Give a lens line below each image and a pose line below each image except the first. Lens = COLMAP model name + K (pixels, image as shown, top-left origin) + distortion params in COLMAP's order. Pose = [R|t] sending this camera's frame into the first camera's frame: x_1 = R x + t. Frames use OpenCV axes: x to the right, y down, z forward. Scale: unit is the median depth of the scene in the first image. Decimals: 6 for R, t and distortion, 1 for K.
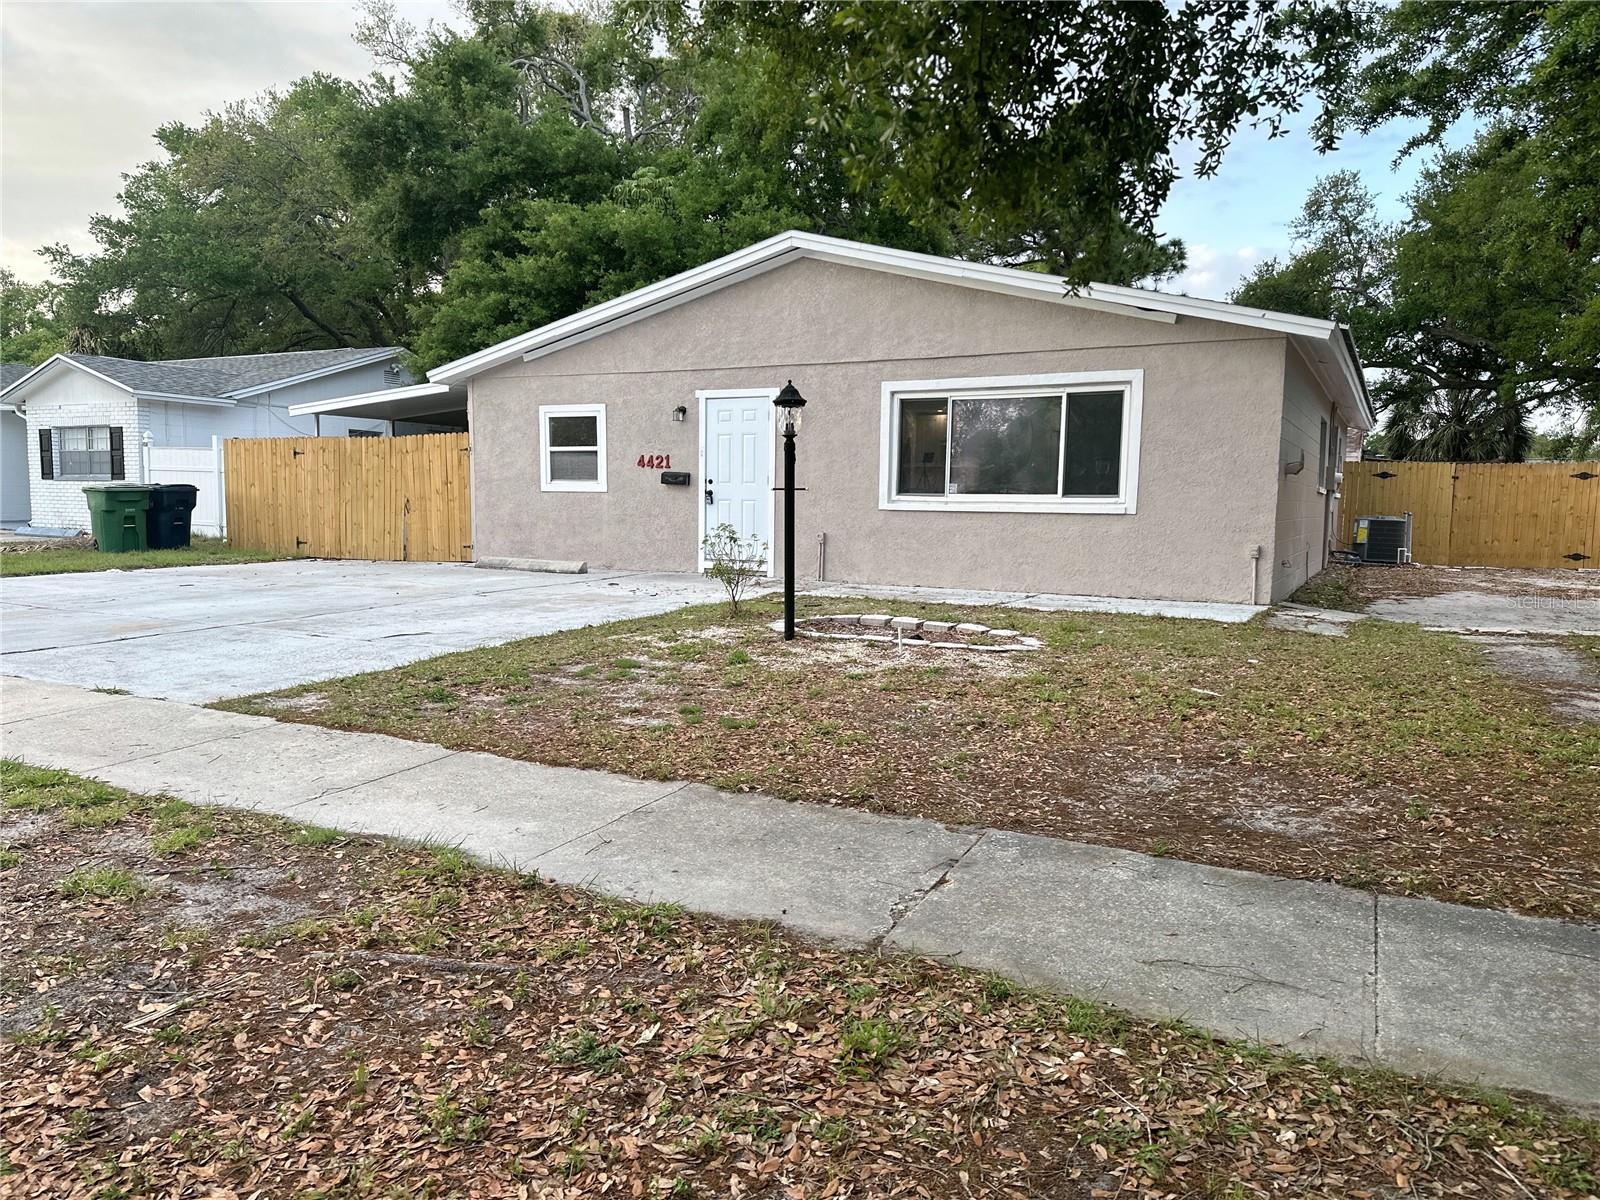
lens RADIAL K [[1110.7, 0, 780.6], [0, 1110.7, 599.4], [0, 0, 1]] dist [0.104767, 0.000565]
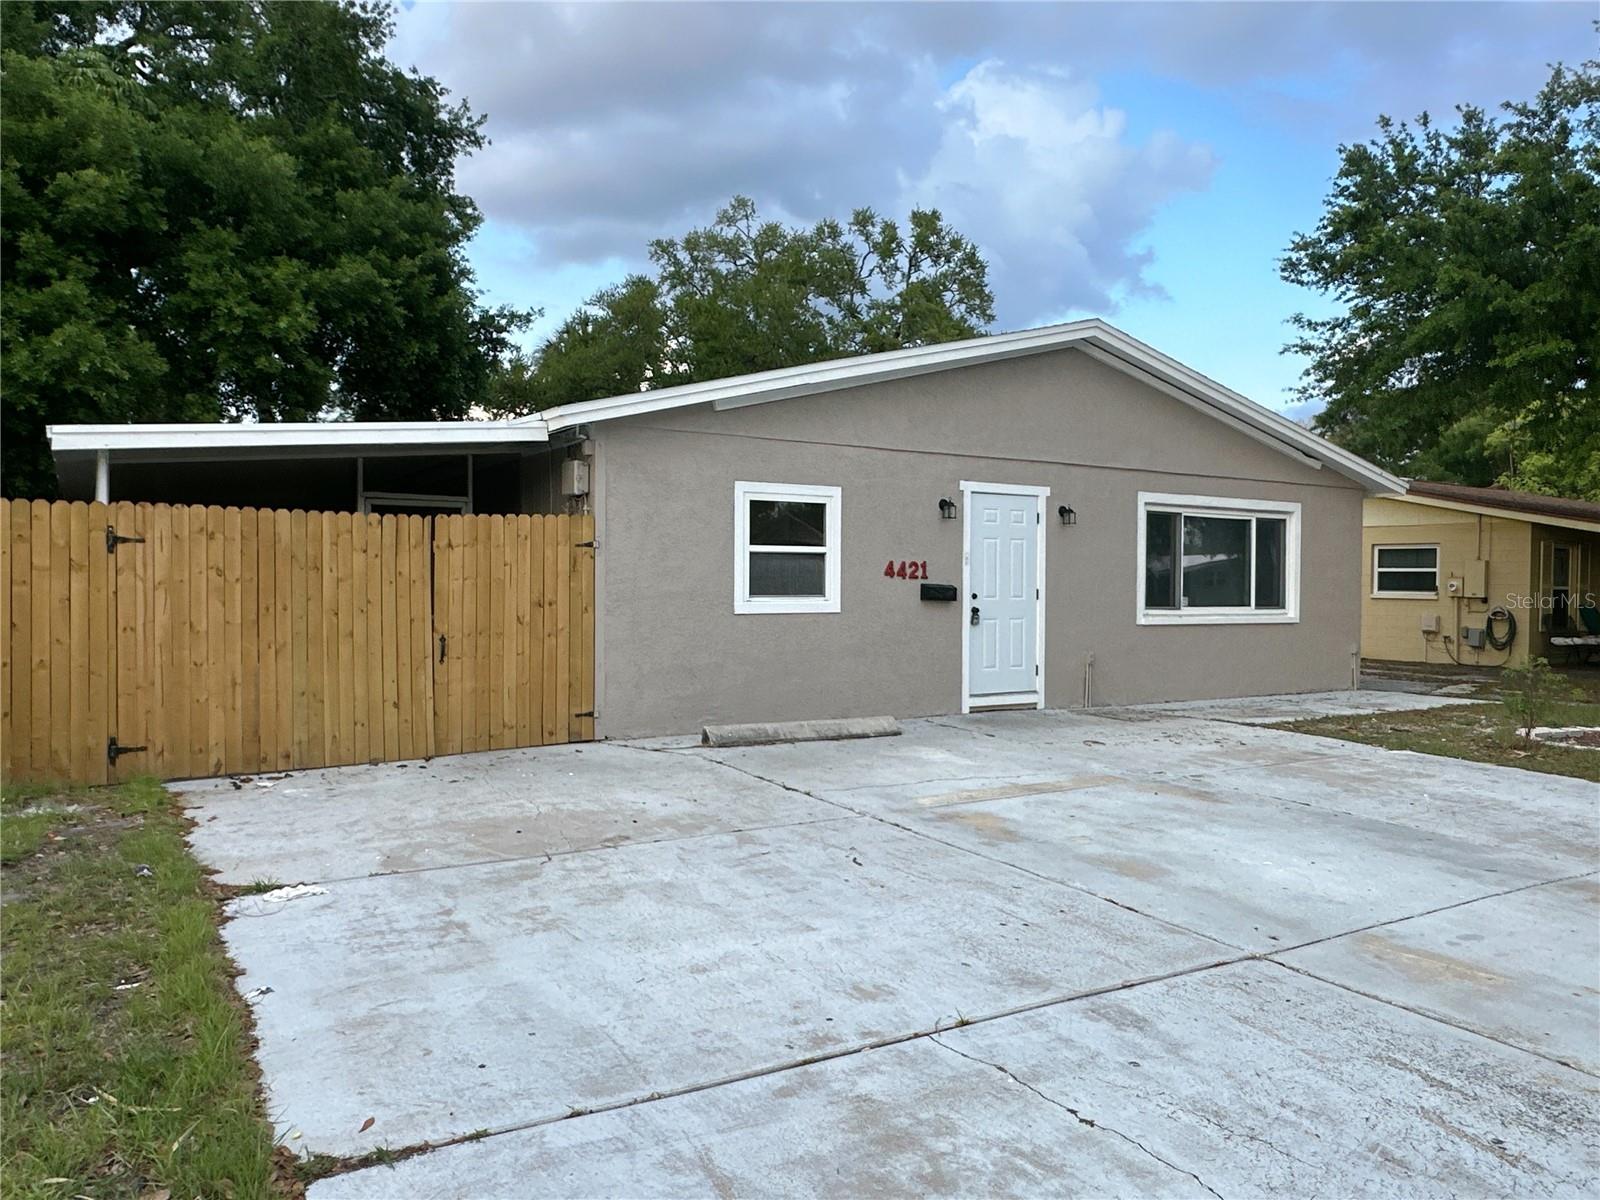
lens RADIAL K [[1175.5, 0, 793.6], [0, 1175.5, 606.4], [0, 0, 1]] dist [-0.005813, 0.003763]
pose [[0.491113, -0.029948, 0.870581, -0.839577], [0.075355, 0.997123, -0.008208, -0.100248], [-0.867830, 0.069634, 0.491957, 0.692224]]
